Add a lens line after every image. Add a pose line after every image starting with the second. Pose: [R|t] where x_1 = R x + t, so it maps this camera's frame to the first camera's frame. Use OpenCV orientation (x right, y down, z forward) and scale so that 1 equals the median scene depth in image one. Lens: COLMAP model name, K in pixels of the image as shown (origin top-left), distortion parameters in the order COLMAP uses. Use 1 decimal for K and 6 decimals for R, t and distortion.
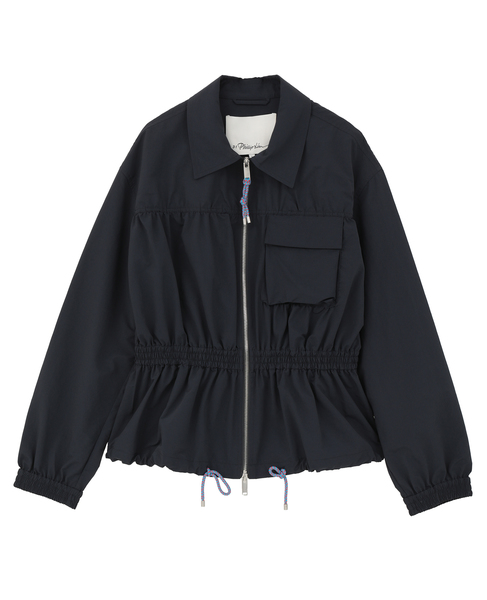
lens RADIAL K [[1239.7, 0, 244.3], [0, 1239.7, 300.2], [0, 0, 1]] dist [0.445664, 0.000000]
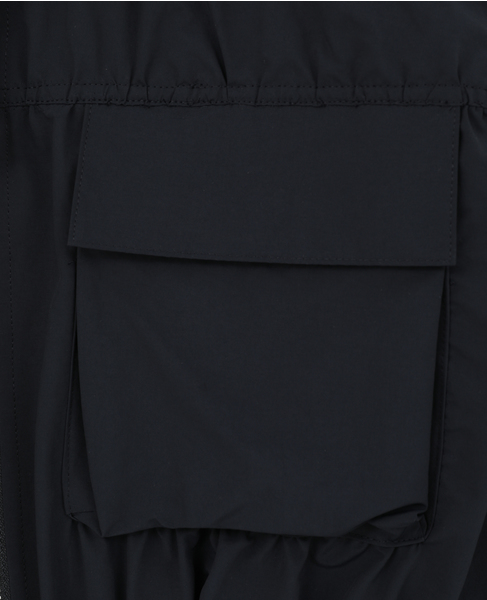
lens RADIAL K [[1482.2, 0, 241.9], [0, 1482.2, 301.0], [0, 0, 1]] dist [-0.000033, 0.000000]
pose [[0.992295, -0.045281, 0.115330, 0.016114], [0.038663, 0.997509, 0.058992, -0.050240], [-0.117714, -0.054079, 0.991574, 0.755517]]
